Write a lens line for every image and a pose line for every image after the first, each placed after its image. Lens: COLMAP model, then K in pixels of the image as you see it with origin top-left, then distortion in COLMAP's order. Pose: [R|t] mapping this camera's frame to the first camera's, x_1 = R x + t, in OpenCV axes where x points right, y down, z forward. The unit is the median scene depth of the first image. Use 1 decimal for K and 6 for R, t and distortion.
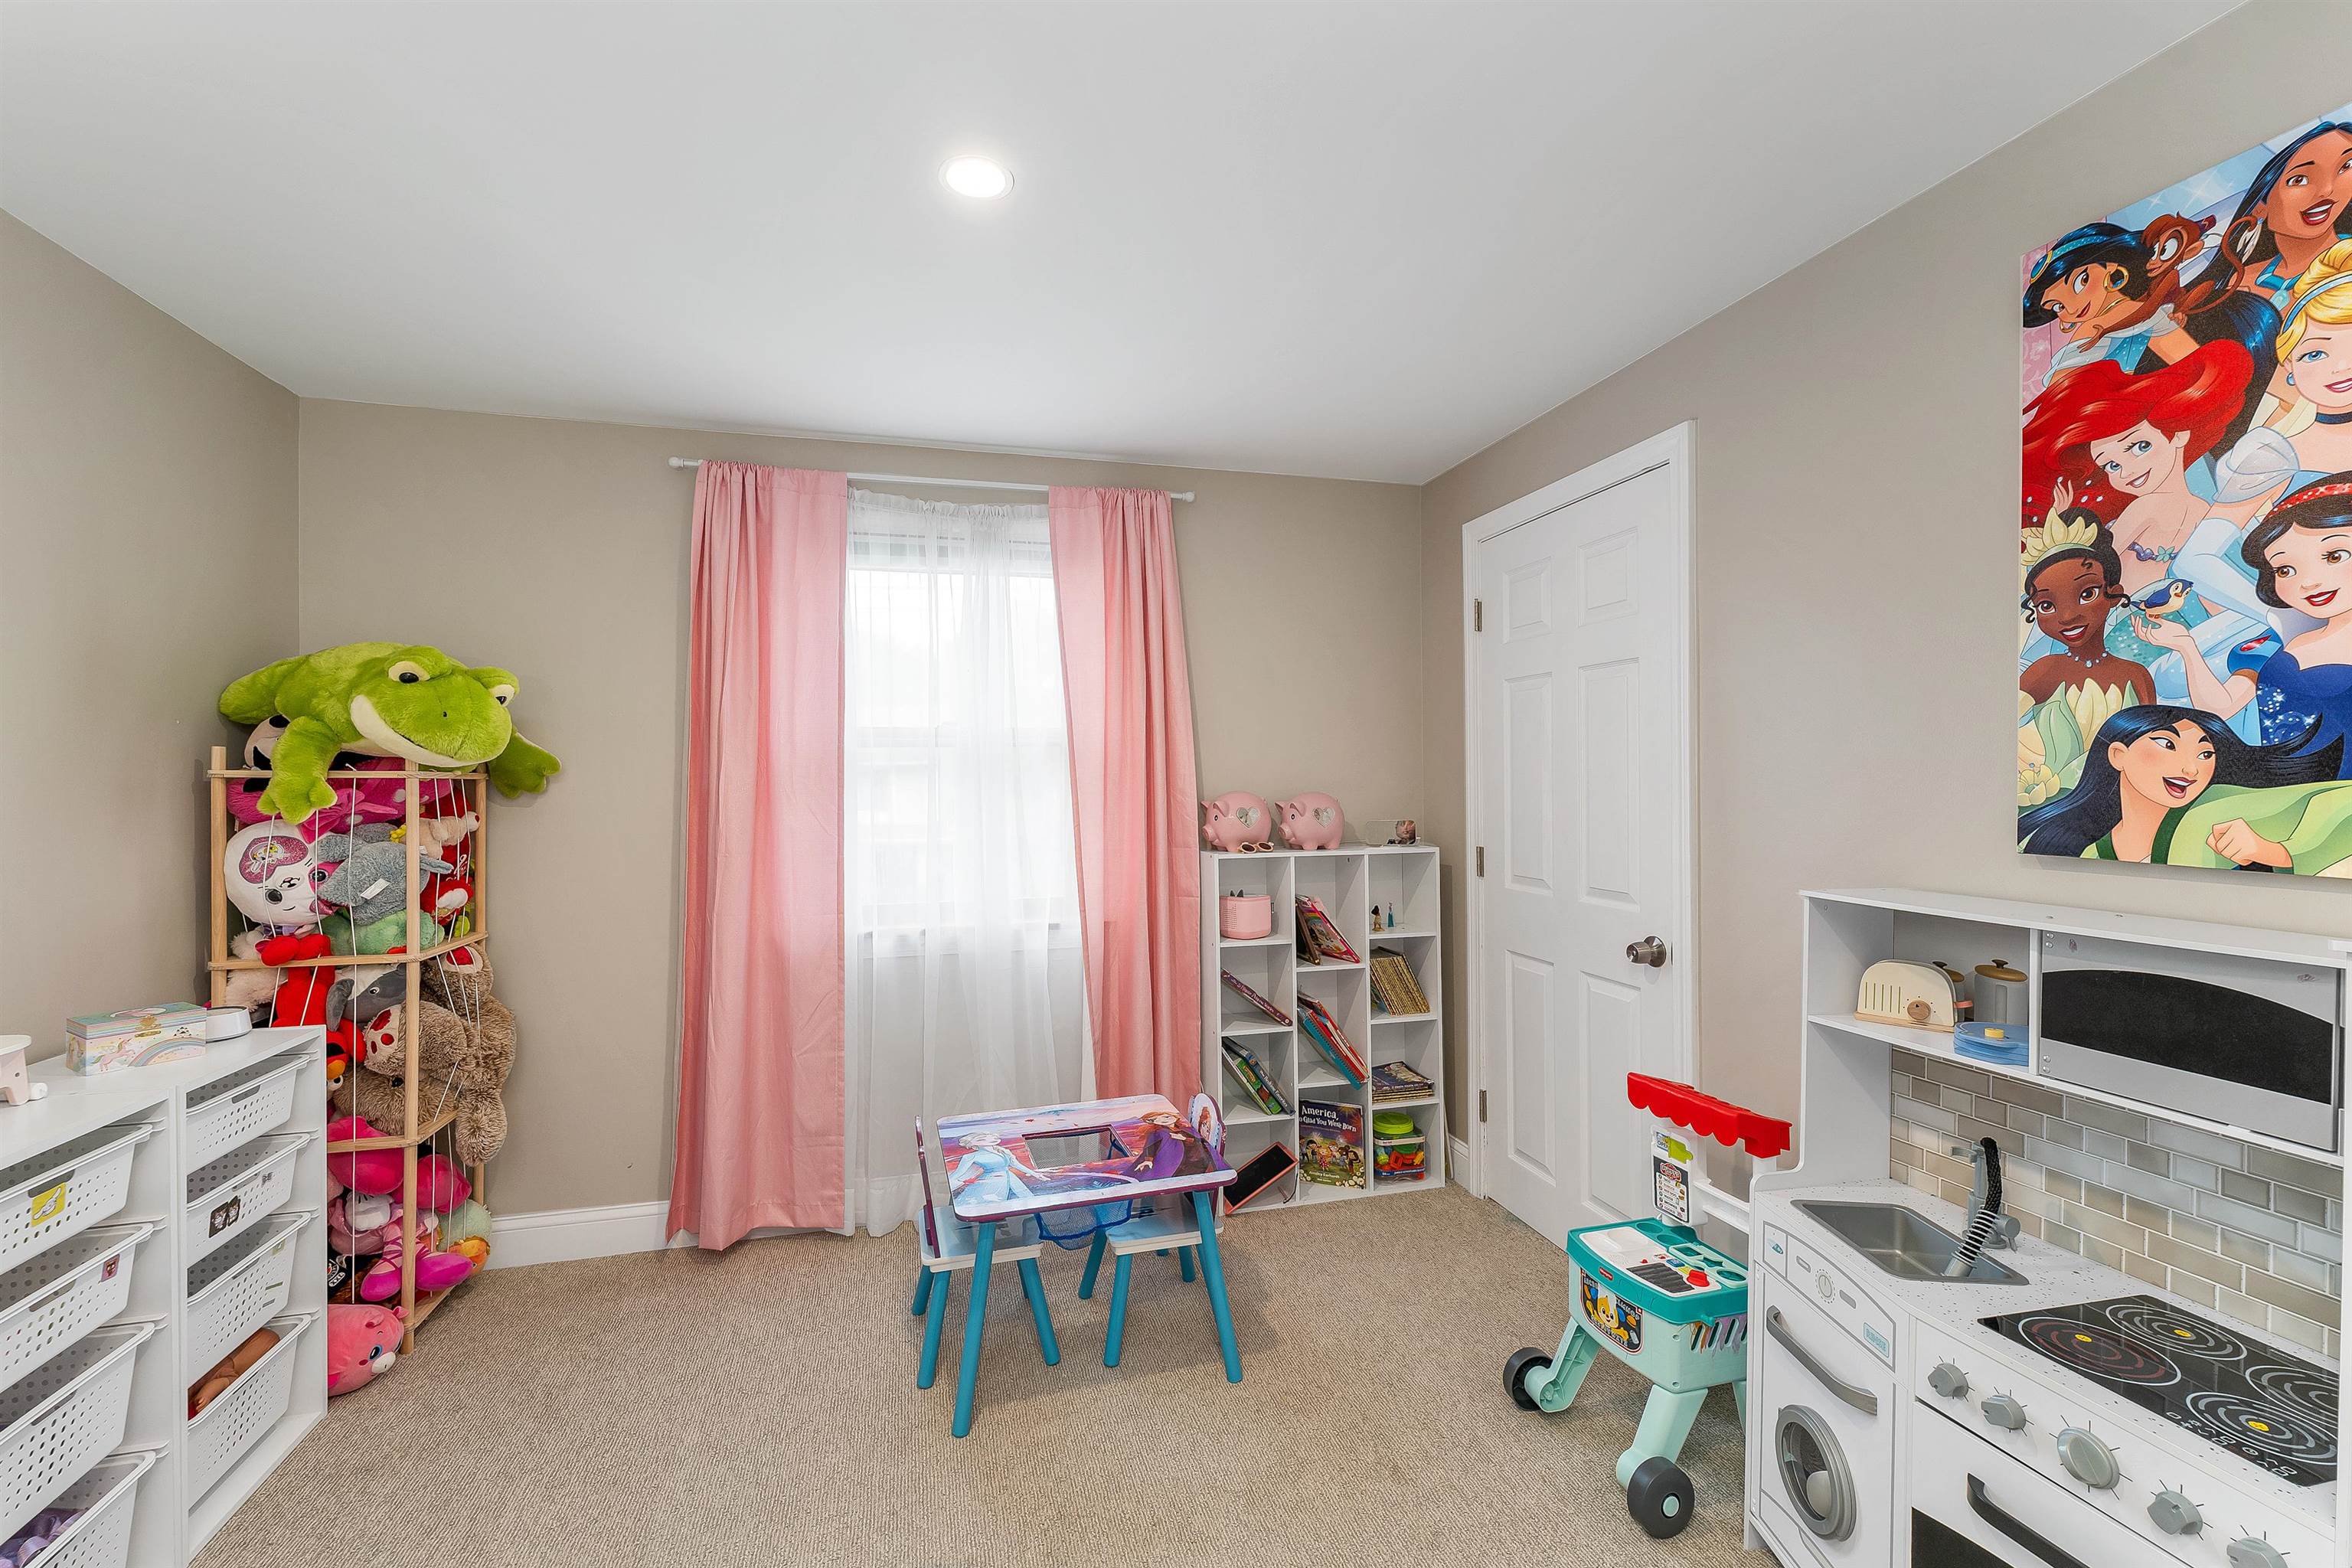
lens RADIAL K [[971.6, 0, 1171.4], [0, 971.6, 793.2], [0, 0, 1]] dist [0.004012, -0.001058]
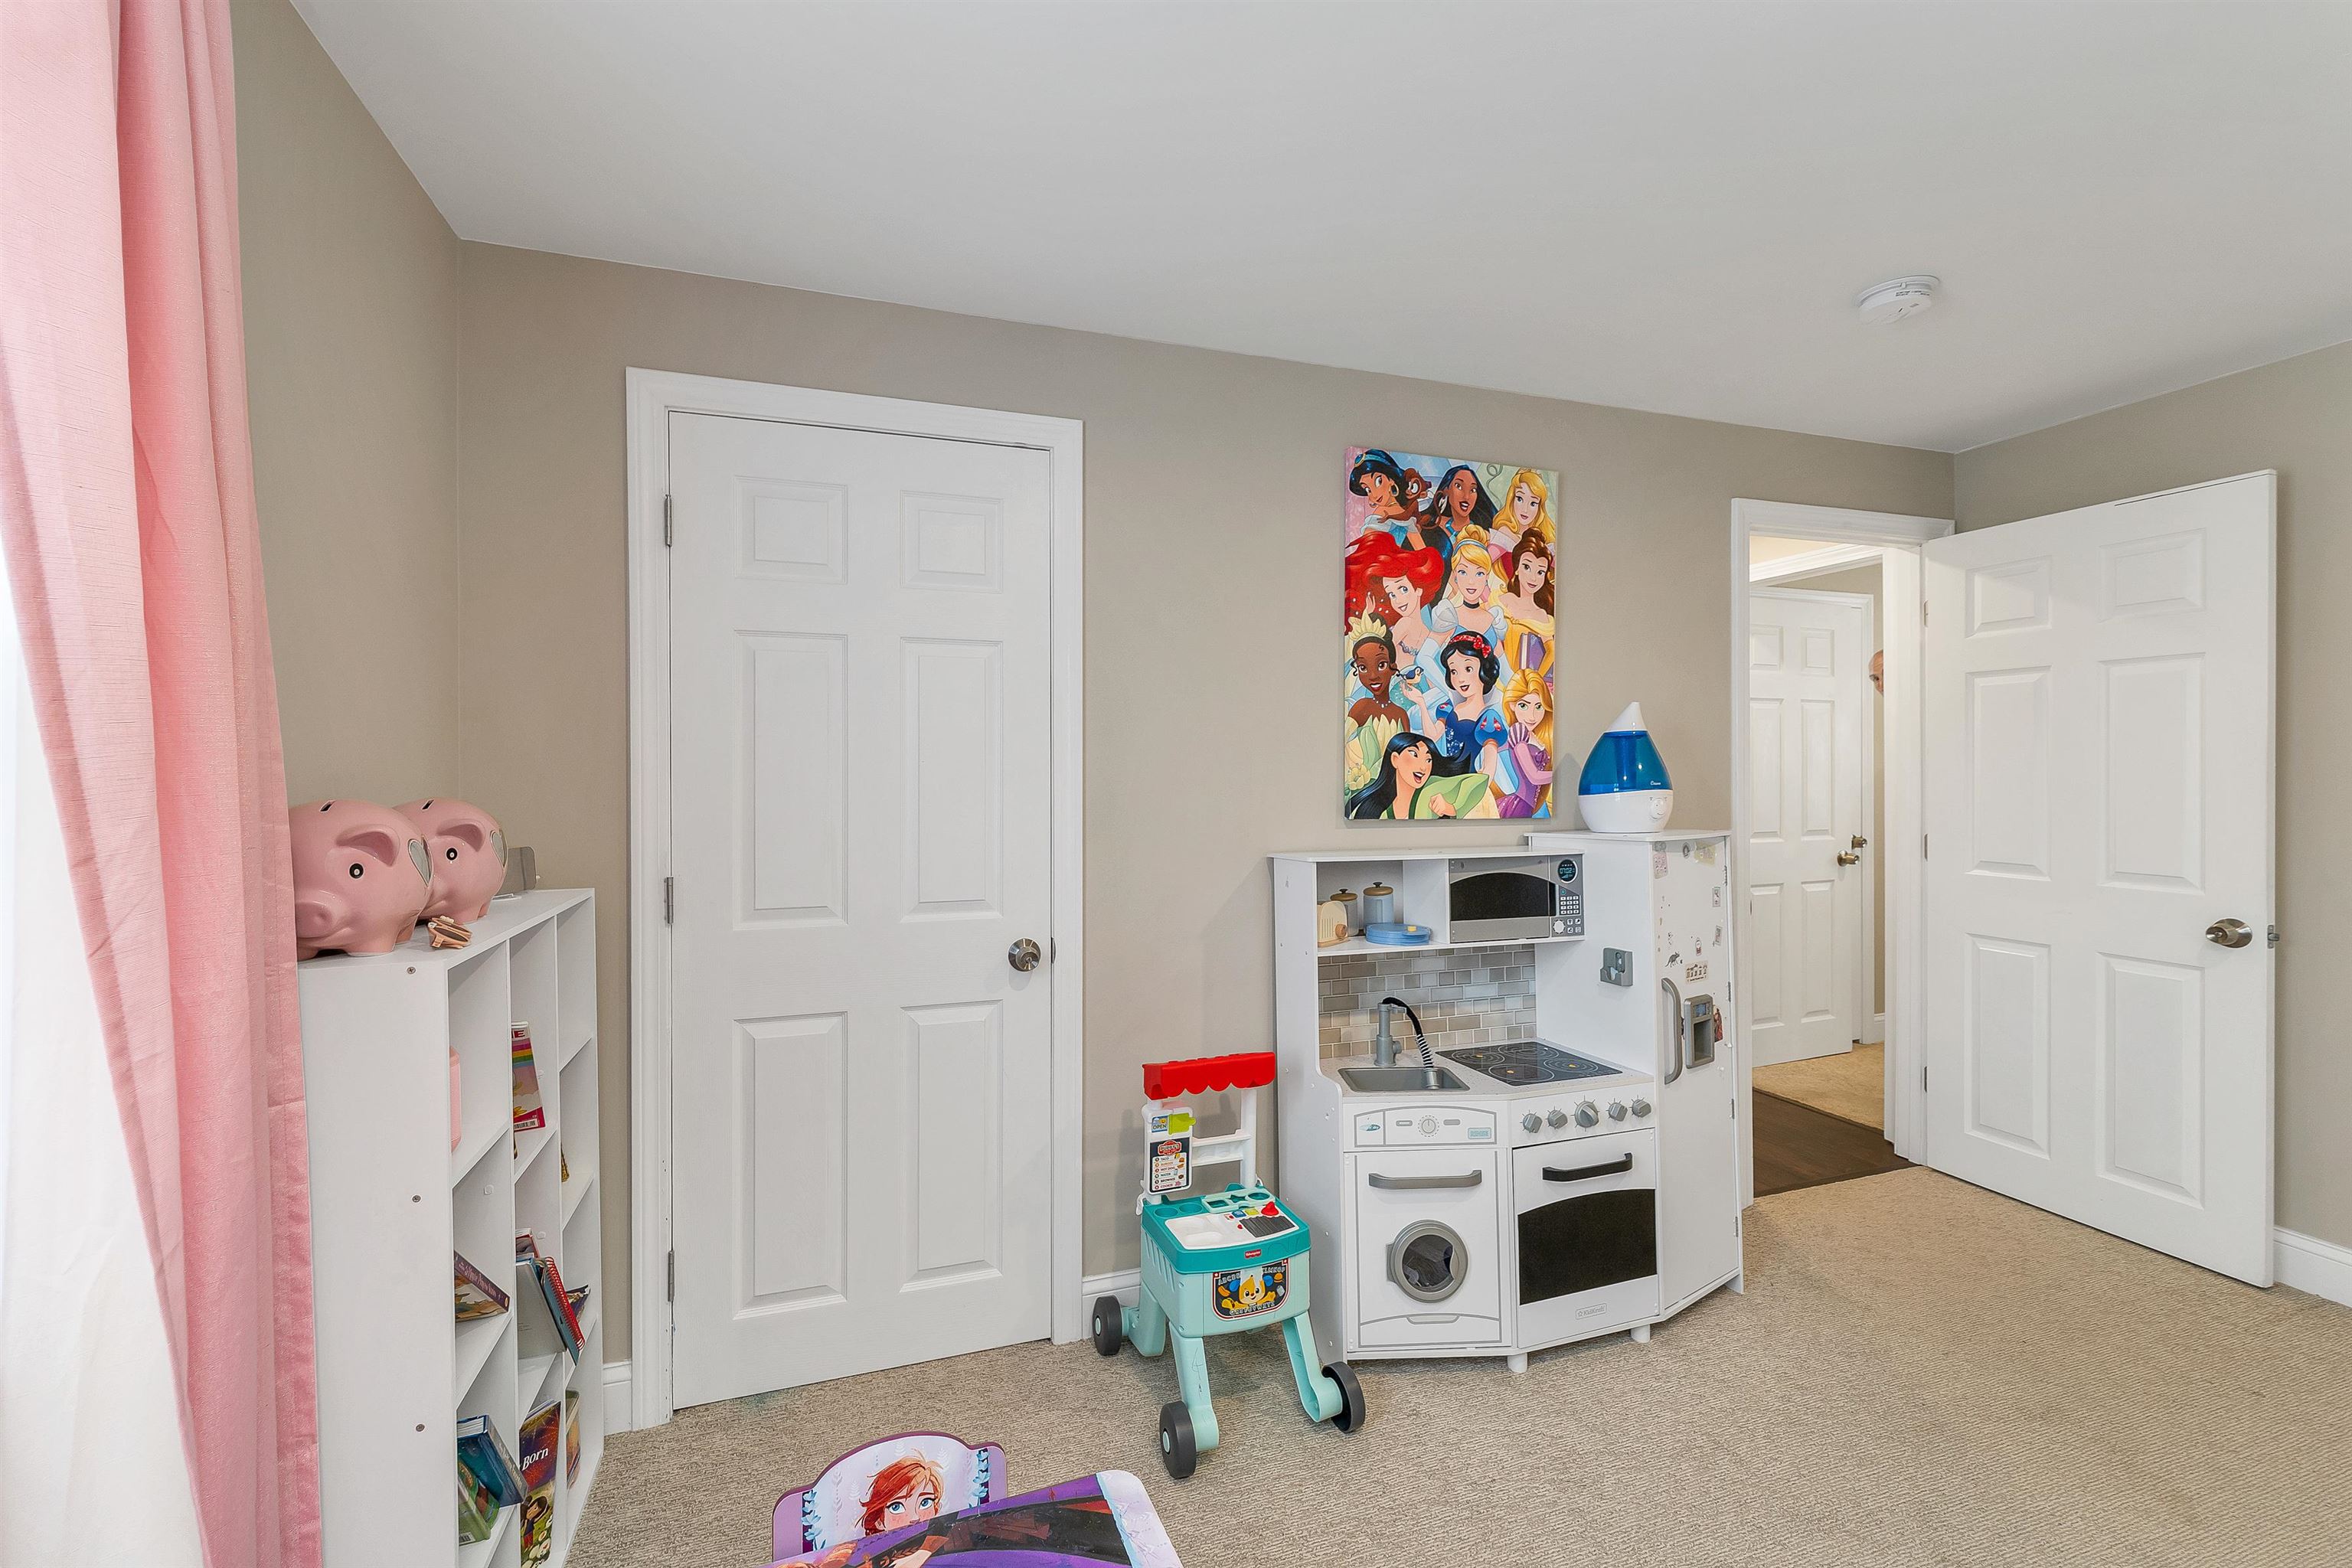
lens RADIAL K [[971.6, 0, 1163.3], [0, 971.6, 775.2], [0, 0, 1]] dist [0.004012, -0.001058]
pose [[-0.062425, 0.000107, 0.998050, -0.761131], [0.015376, 0.999881, 0.000854, -0.018367], [-0.997931, 0.015399, -0.062419, 1.529133]]
